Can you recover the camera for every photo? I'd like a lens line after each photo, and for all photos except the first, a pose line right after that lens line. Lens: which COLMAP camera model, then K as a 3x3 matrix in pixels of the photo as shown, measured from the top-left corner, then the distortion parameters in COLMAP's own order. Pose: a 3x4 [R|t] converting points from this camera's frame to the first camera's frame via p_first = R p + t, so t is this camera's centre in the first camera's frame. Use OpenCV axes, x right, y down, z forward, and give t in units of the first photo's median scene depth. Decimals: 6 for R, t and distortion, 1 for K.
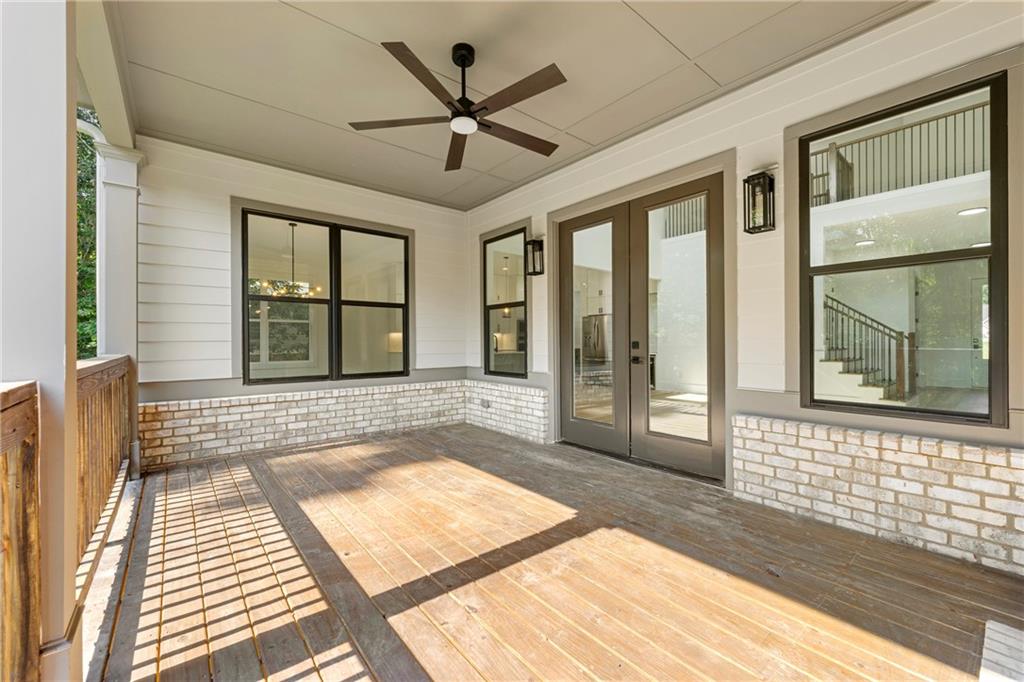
lens RADIAL K [[416.0, 0, 516.3], [0, 416.0, 340.2], [0, 0, 1]] dist [0.001443, -0.000127]
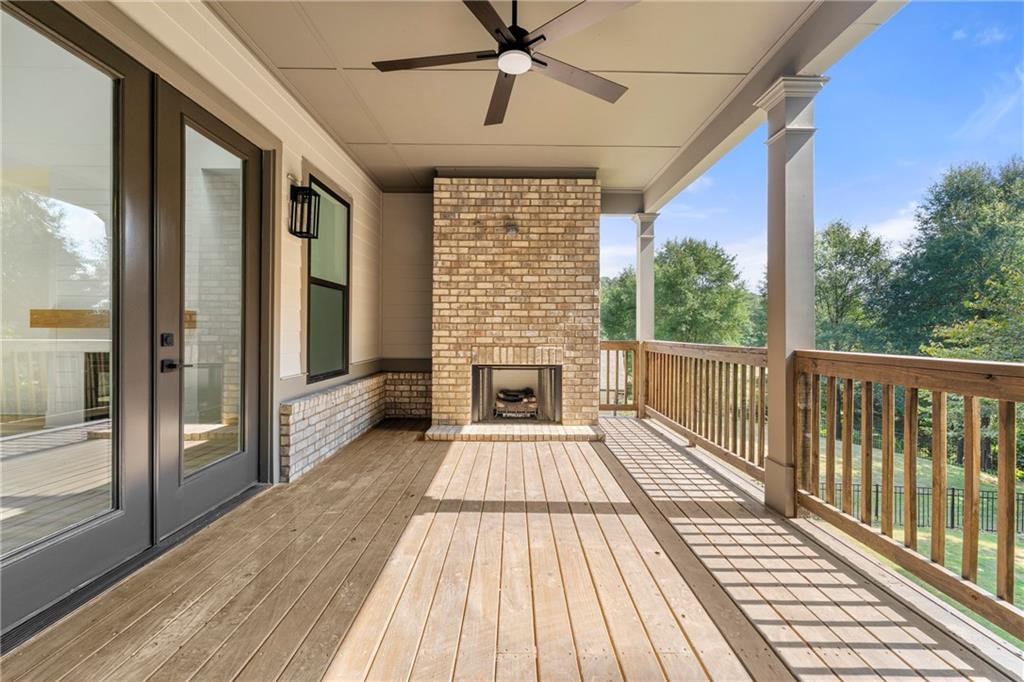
lens RADIAL K [[416.0, 0, 514.7], [0, 416.0, 335.6], [0, 0, 1]] dist [0.001443, -0.000127]
pose [[-0.773116, -0.004552, 0.634248, -0.732771], [-0.000560, 0.999979, 0.006495, 0.000718], [-0.634264, 0.004667, -0.773102, 1.879495]]
